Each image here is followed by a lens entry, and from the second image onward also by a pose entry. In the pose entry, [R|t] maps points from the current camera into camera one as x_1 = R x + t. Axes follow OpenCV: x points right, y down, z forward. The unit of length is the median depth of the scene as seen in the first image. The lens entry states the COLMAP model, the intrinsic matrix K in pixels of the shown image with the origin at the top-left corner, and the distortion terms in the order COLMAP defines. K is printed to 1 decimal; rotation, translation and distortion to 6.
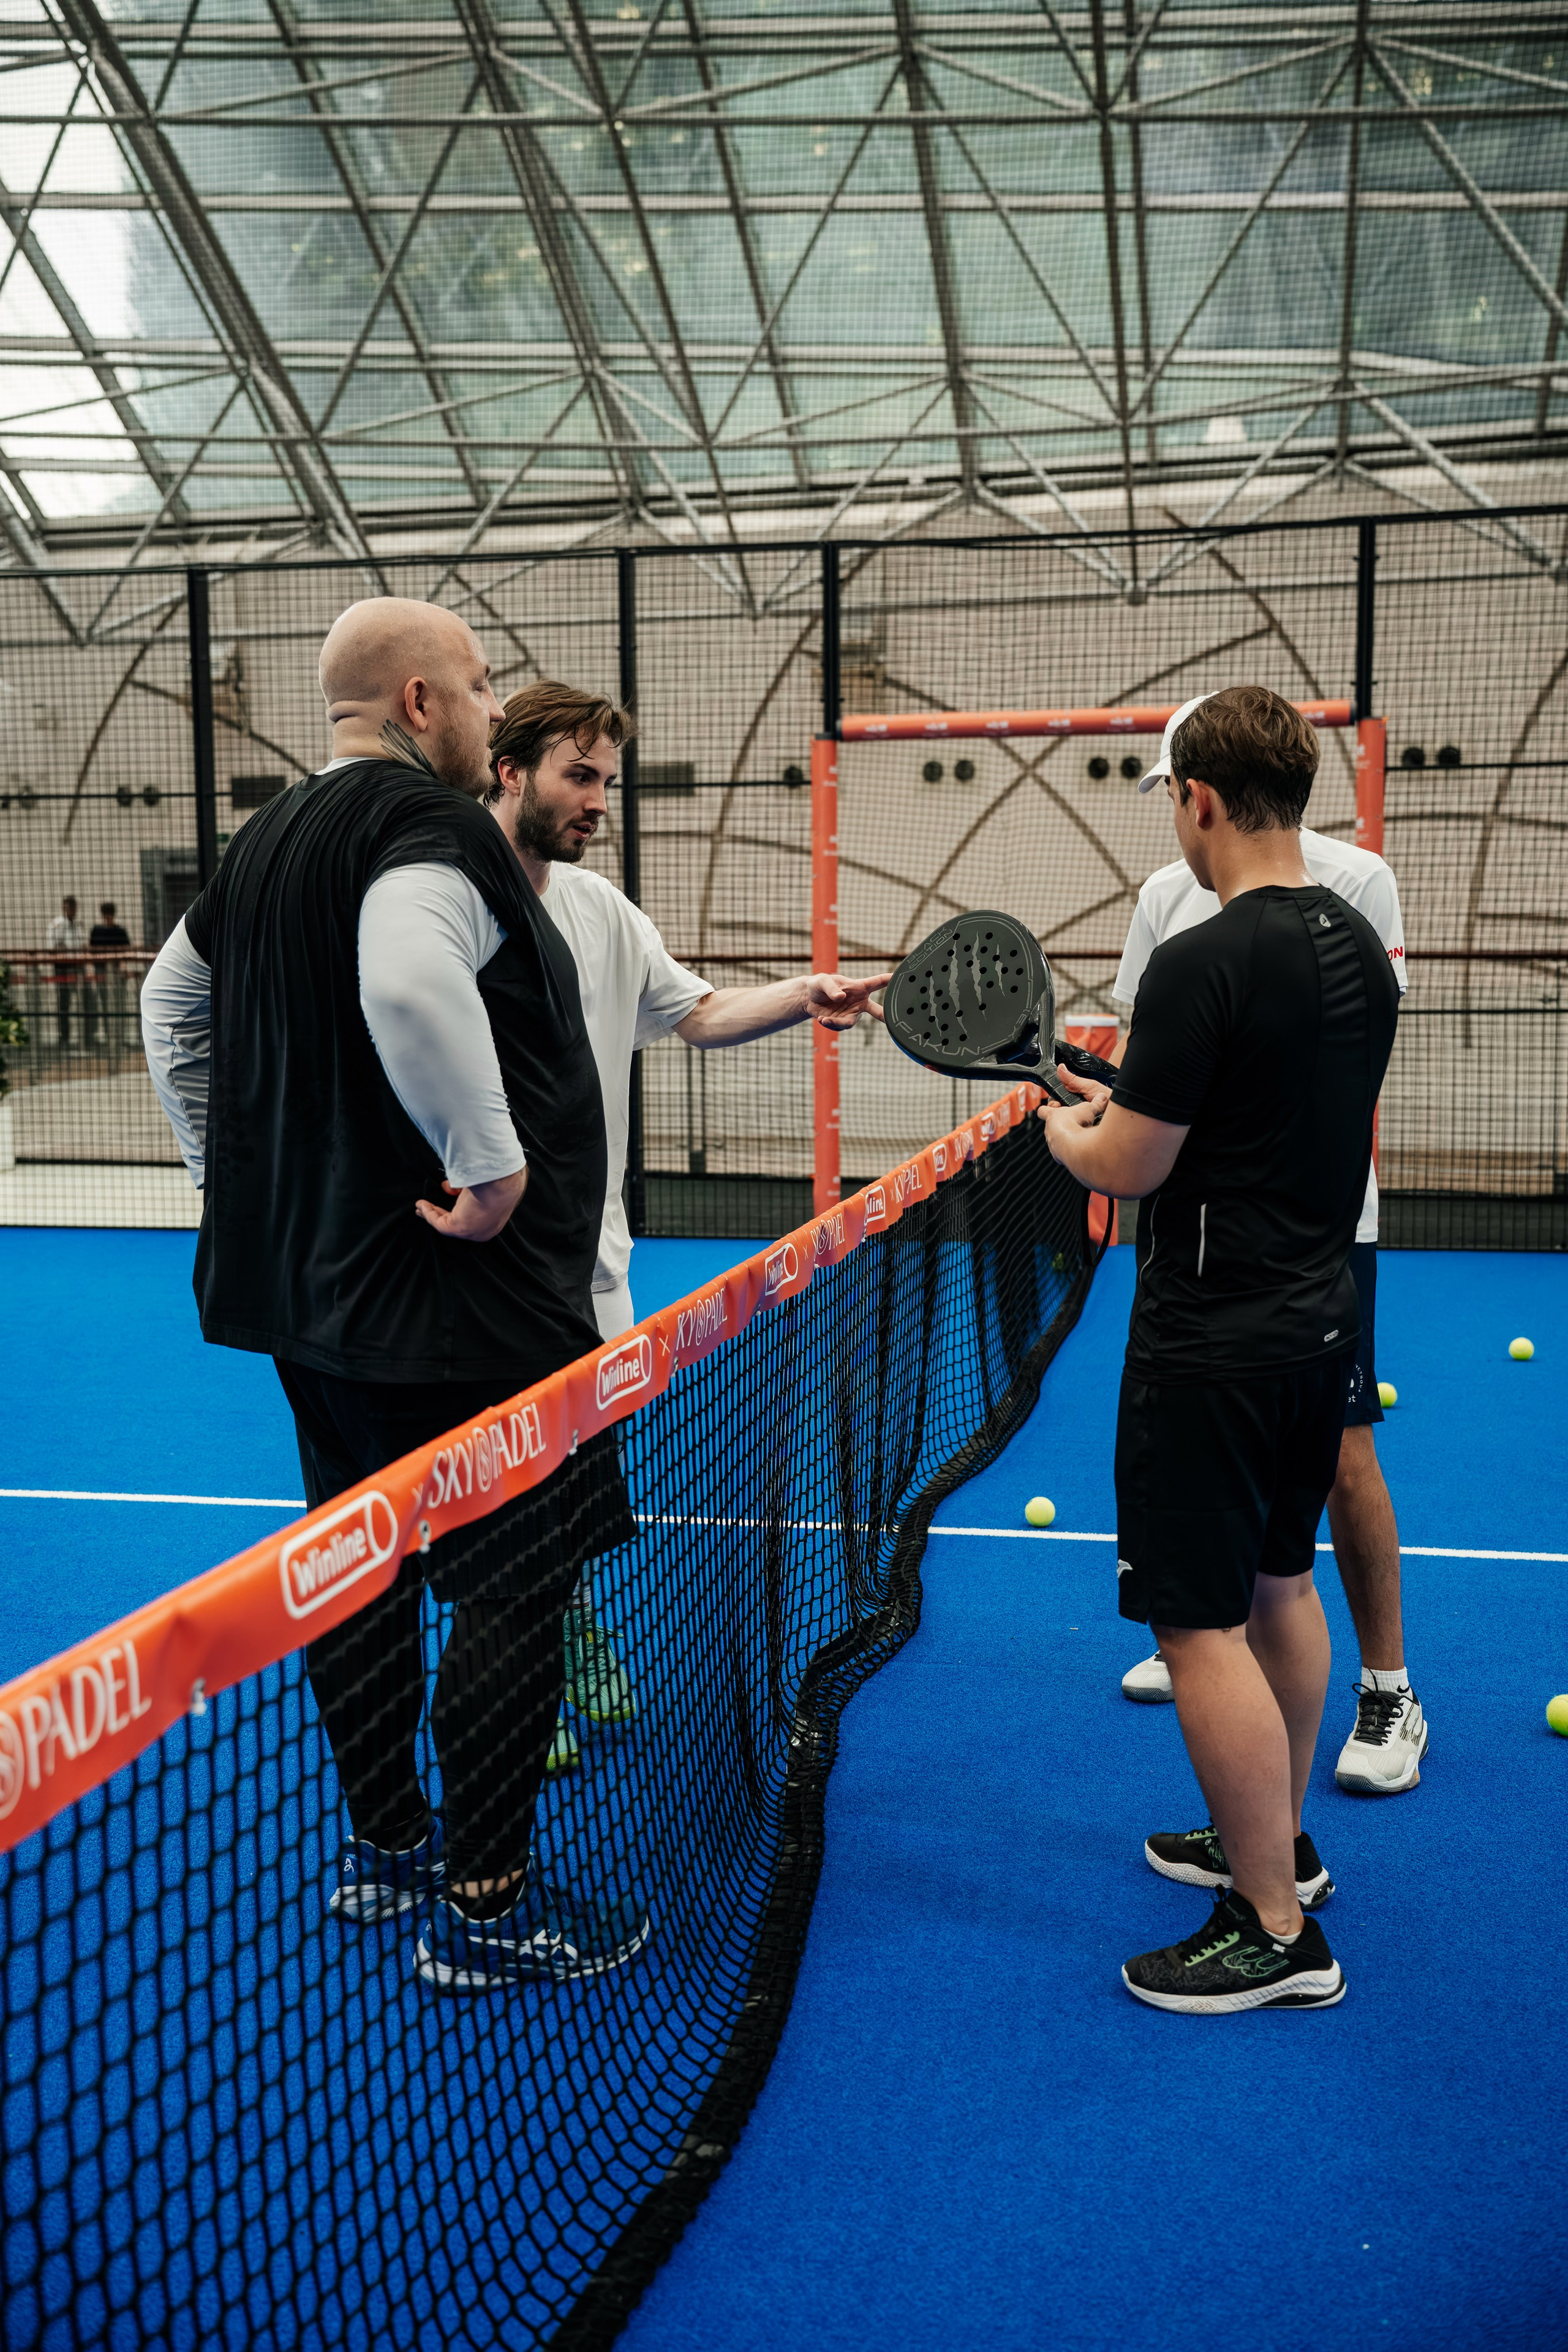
lens RADIAL K [[2371.3, 0, 784.0], [0, 2371.3, 1176.0], [0, 0, 1]] dist [-0.008822, -0.002705]
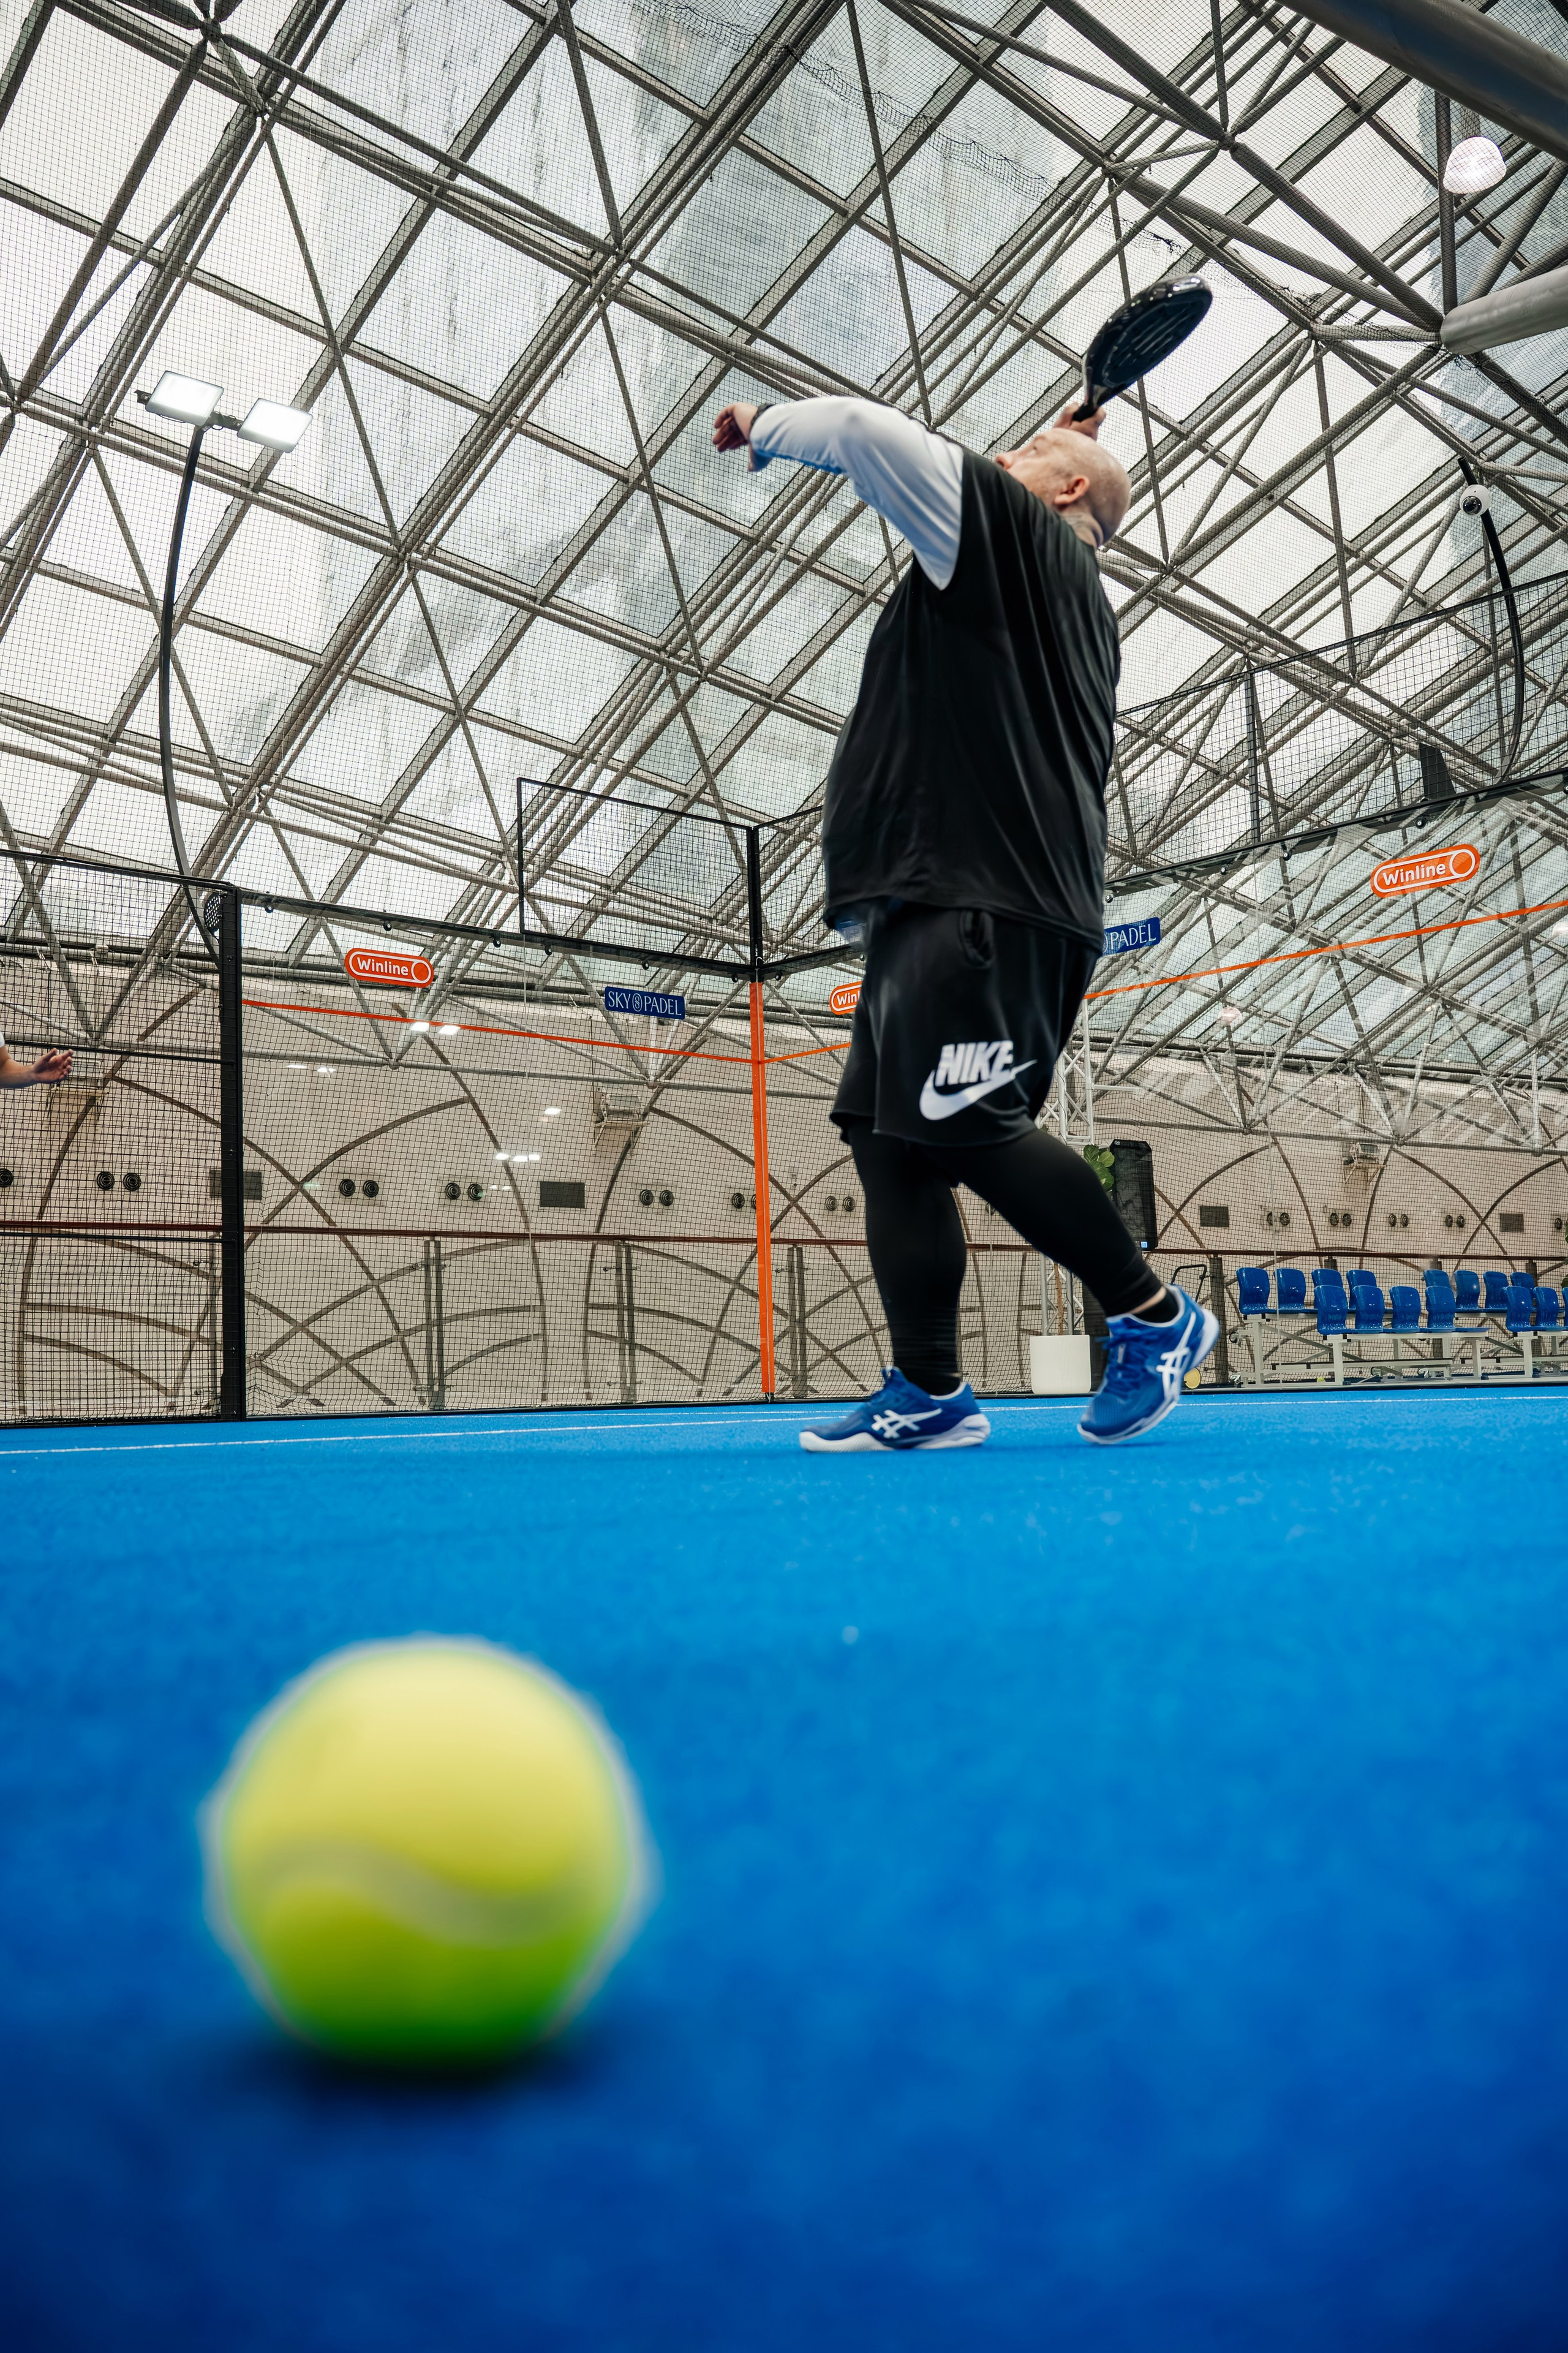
lens RADIAL K [[1878.7, 0, 784.0], [0, 1878.7, 1176.5], [0, 0, 1]] dist [-0.070689, -0.000543]
pose [[0.694314, 0.052641, 0.717745, -0.460108], [0.076779, 0.986211, -0.146603, -0.007635], [-0.715565, 0.156897, 0.680698, 0.114939]]
